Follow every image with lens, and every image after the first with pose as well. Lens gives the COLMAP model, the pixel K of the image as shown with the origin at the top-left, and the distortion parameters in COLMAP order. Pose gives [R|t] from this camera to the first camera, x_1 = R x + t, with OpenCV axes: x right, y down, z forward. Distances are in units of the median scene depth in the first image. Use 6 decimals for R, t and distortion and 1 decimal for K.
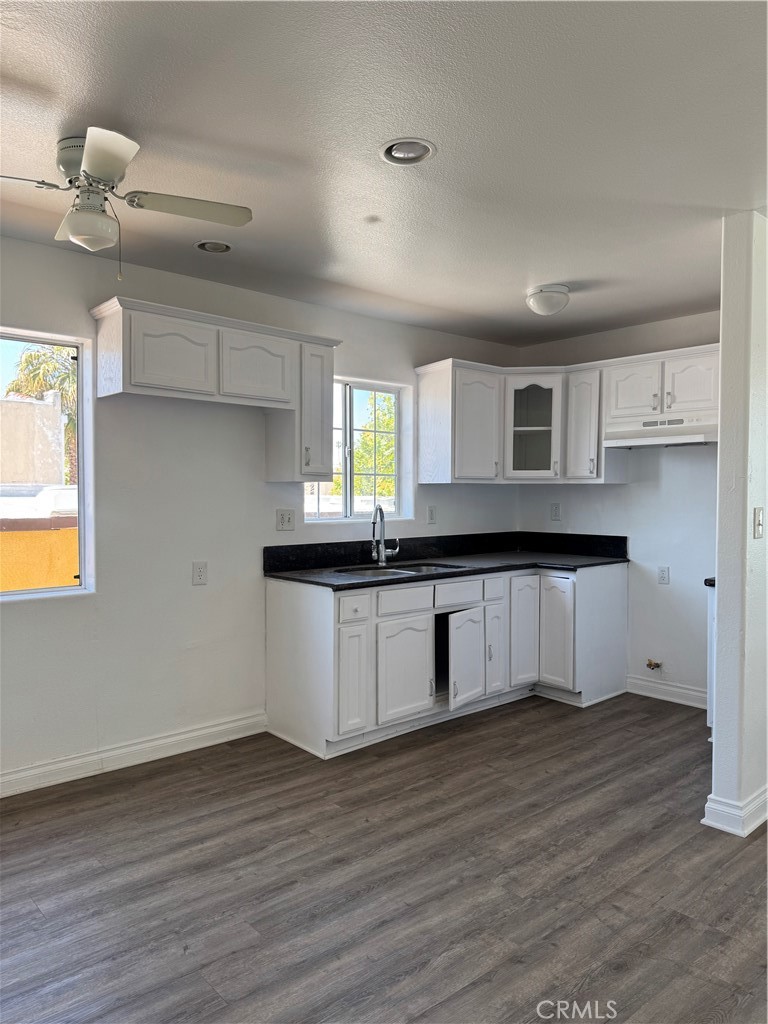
lens RADIAL K [[715.6, 0, 380.2], [0, 715.6, 514.2], [0, 0, 1]] dist [0.101509, -0.133864]
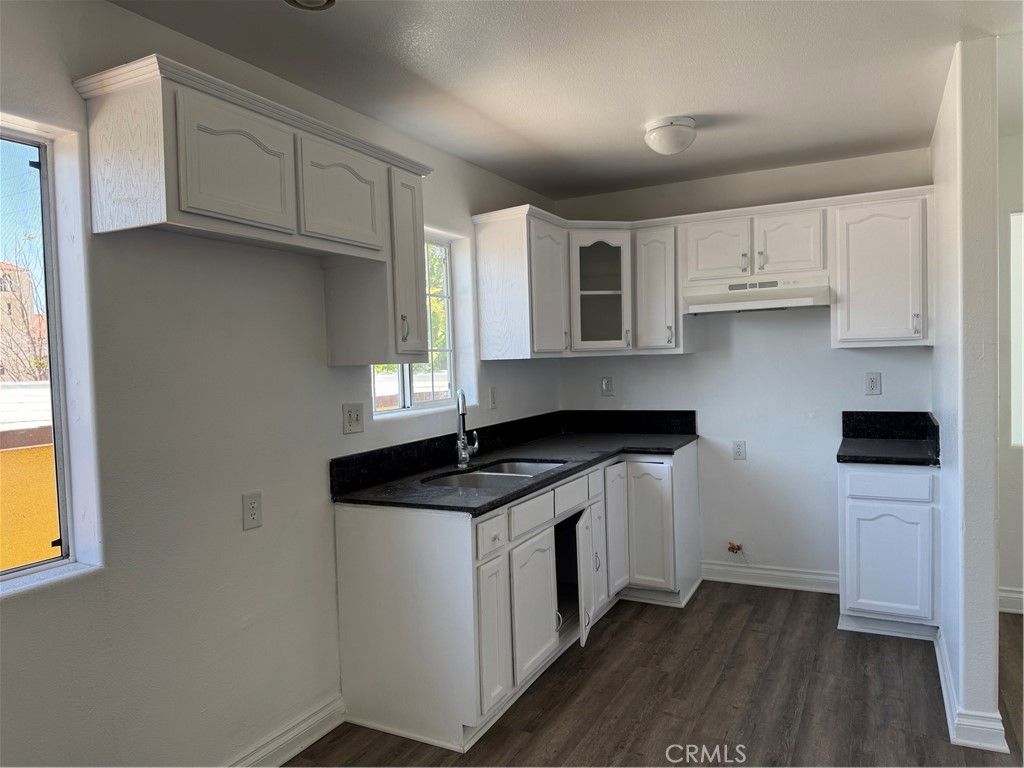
lens RADIAL K [[715.6, 0, 508.9], [0, 715.6, 386.9], [0, 0, 1]] dist [0.101509, -0.133864]
pose [[0.927429, -0.047401, 0.370984, -0.243376], [0.046300, 0.998857, 0.011880, -0.023444], [-0.371123, 0.006159, 0.928563, 0.270173]]
